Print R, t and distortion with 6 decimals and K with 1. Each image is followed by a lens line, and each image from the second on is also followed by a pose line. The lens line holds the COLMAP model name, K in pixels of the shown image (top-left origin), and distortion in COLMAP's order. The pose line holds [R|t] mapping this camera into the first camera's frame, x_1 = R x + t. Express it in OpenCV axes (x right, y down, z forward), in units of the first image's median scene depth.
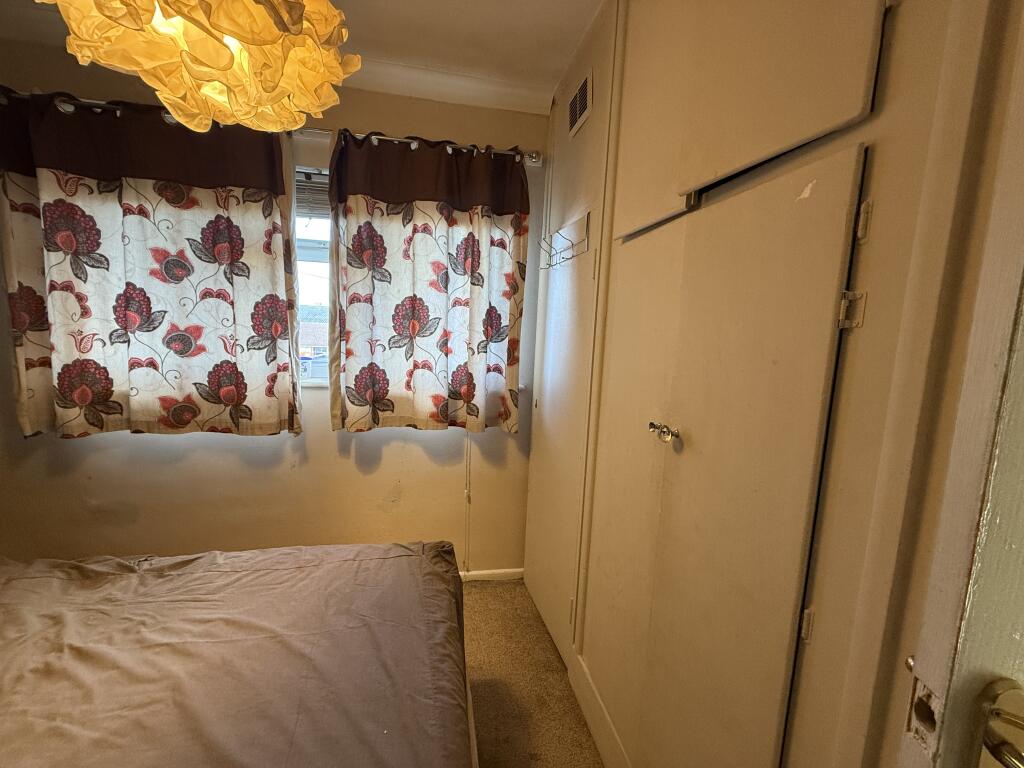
lens RADIAL K [[409.1, 0, 510.6], [0, 409.1, 383.4], [0, 0, 1]] dist [-0.000768, 0.000719]
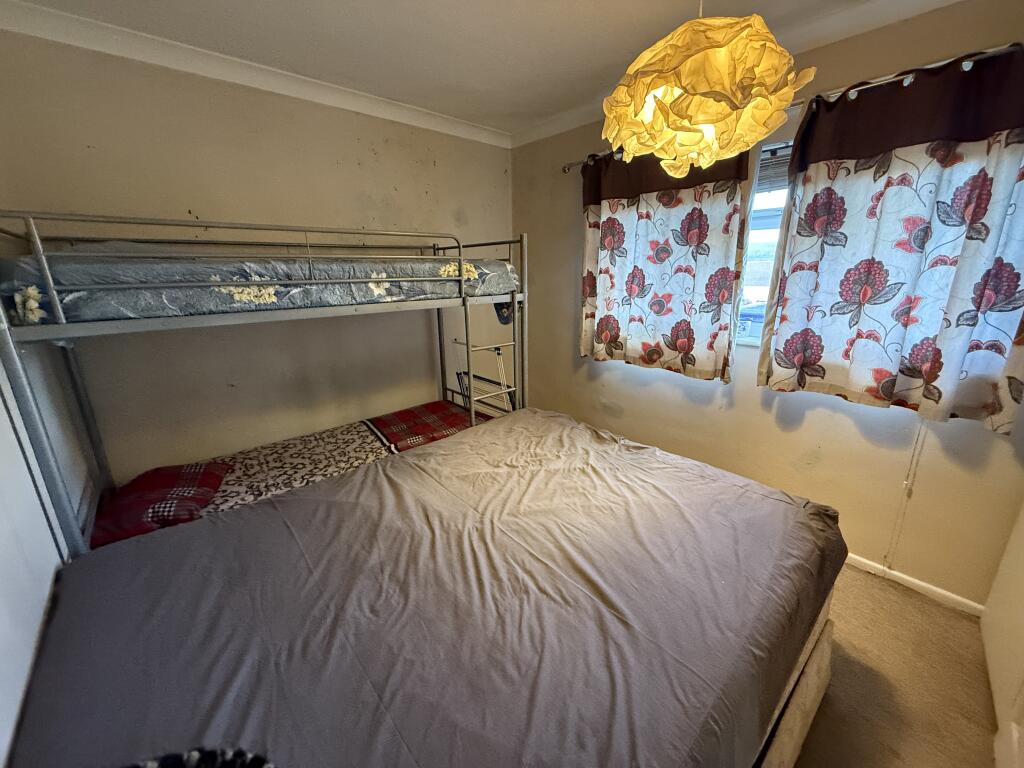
lens RADIAL K [[409.1, 0, 510.6], [0, 409.1, 383.4], [0, 0, 1]] dist [-0.000768, 0.000719]
pose [[0.514312, 0.185779, -0.837239, 0.180659], [-0.066292, 0.981946, 0.177166, -0.051089], [0.855037, -0.035617, 0.517342, -0.196343]]
